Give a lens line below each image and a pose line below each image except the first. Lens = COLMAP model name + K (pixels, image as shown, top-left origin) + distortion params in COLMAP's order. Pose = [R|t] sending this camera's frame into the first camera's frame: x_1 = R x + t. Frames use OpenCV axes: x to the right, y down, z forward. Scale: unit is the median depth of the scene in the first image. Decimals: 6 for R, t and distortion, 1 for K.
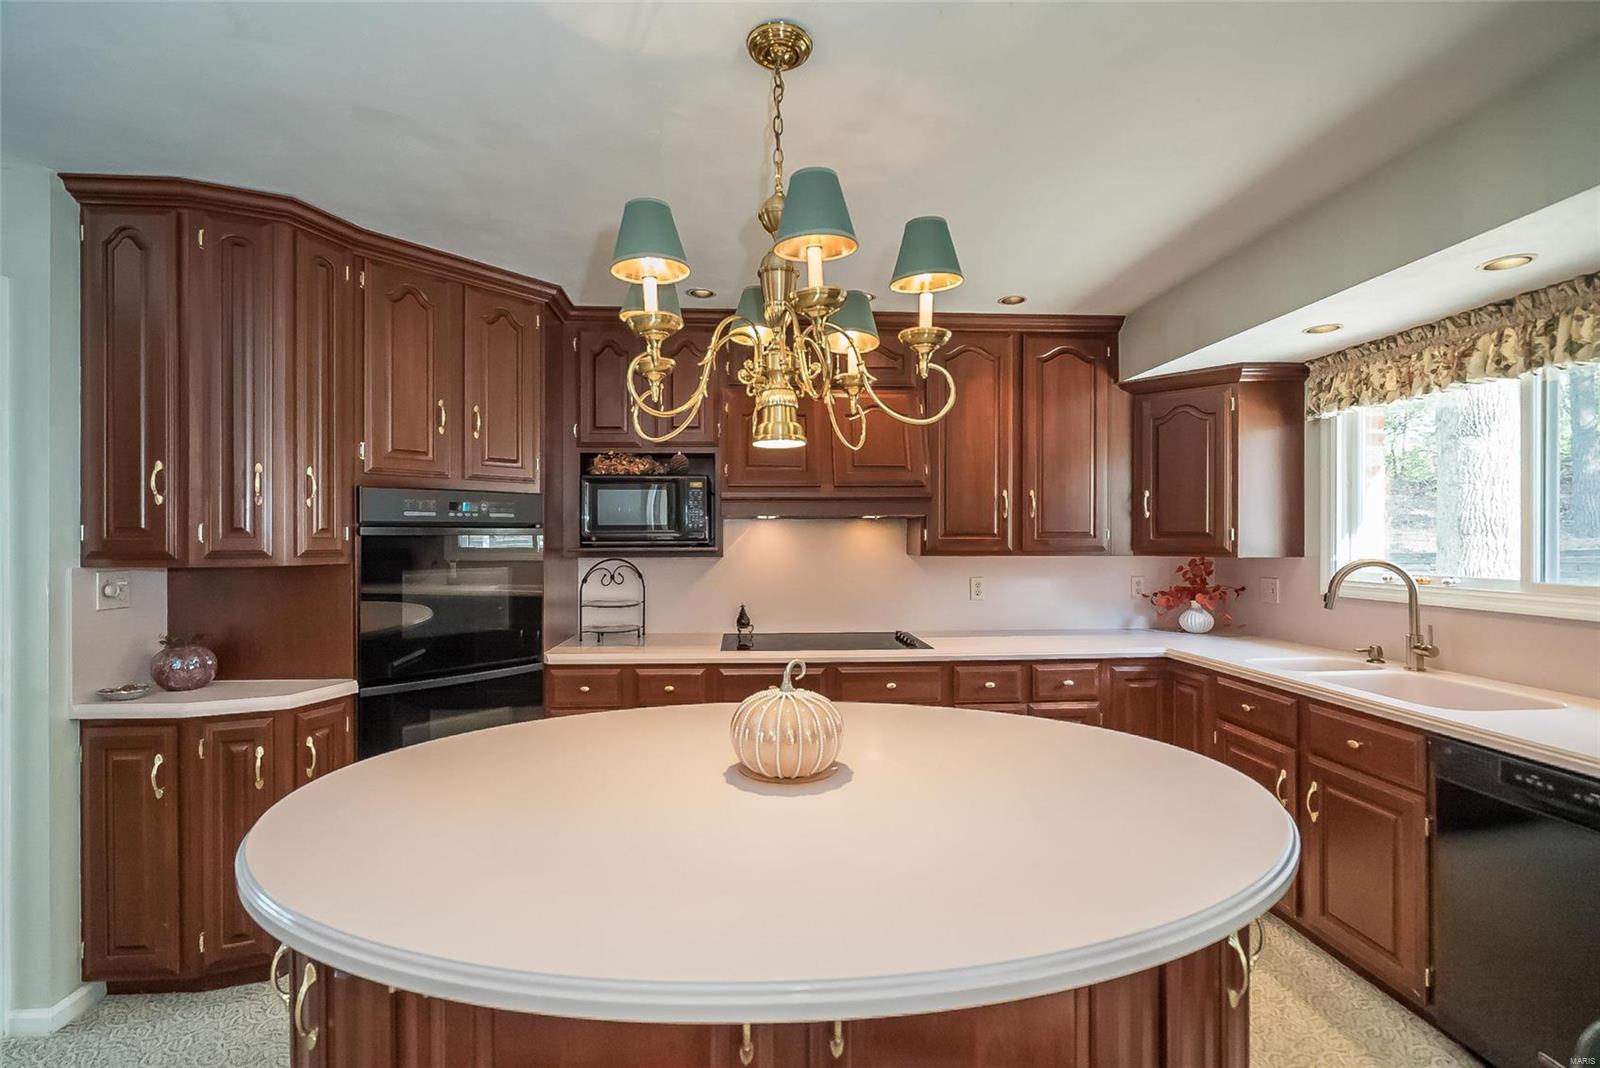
lens RADIAL K [[713.5, 0, 796.3], [0, 713.5, 534.4], [0, 0, 1]] dist [0.002169, 0.000476]
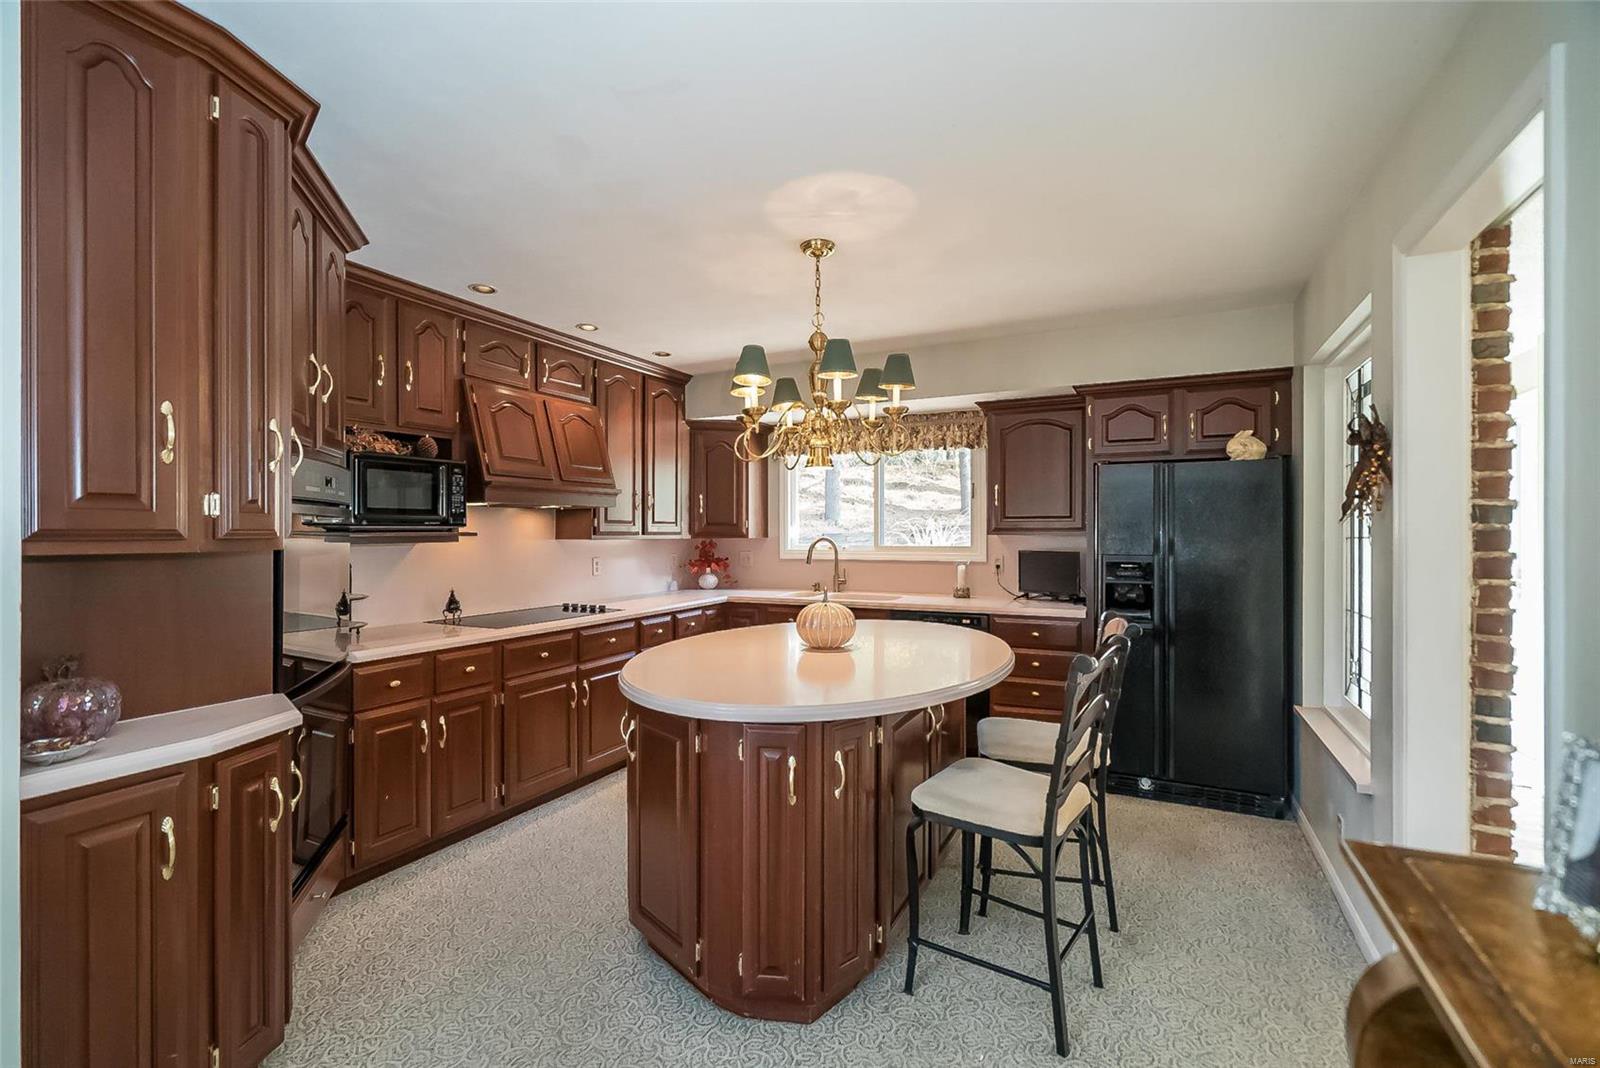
lens RADIAL K [[720.6, 0, 807.5], [0, 720.6, 530.6], [0, 0, 1]] dist [0.017588, 0.000062]
pose [[0.508281, -0.000903, 0.861191, -0.732216], [-0.002524, 0.999994, 0.002538, 0.010256], [-0.861188, -0.003464, 0.508275, 0.044501]]
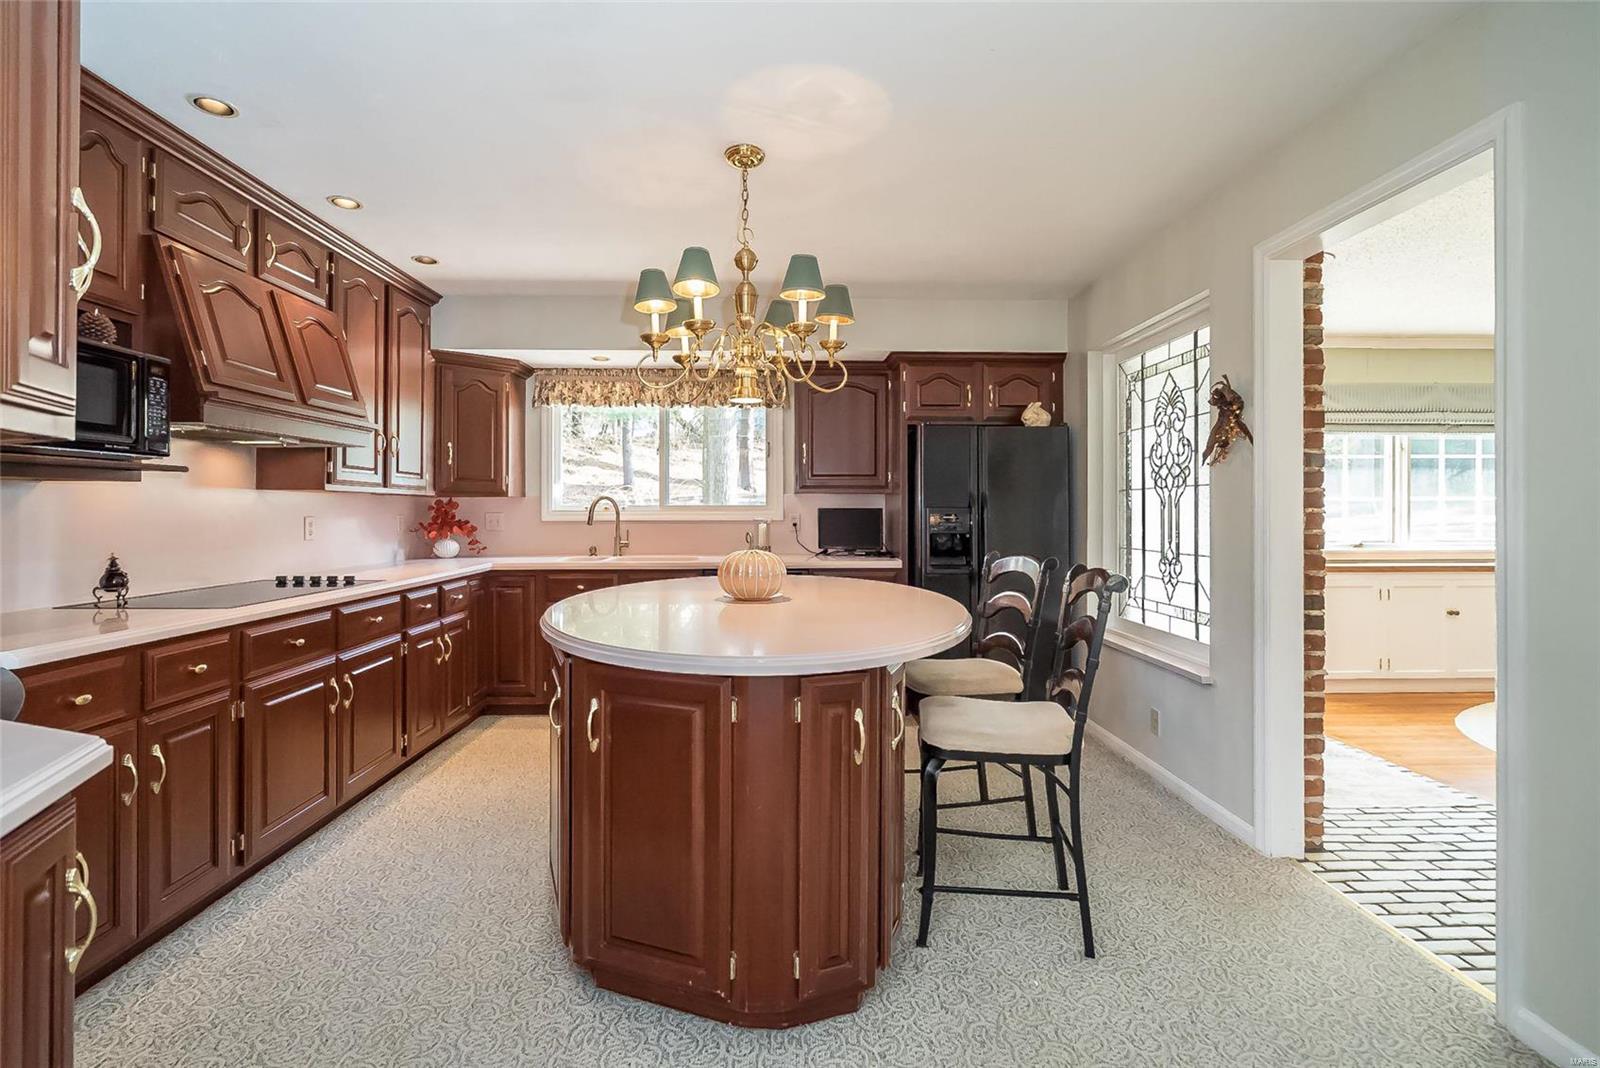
lens RADIAL K [[705.7, 0, 803.2], [0, 705.7, 504.8], [0, 0, 1]] dist [0.011634, 0.000314]
pose [[0.042933, 0.007296, 0.999051, -0.737844], [-0.009548, 0.999931, -0.006892, 0.052521], [-0.999032, -0.009243, 0.043000, 0.359565]]
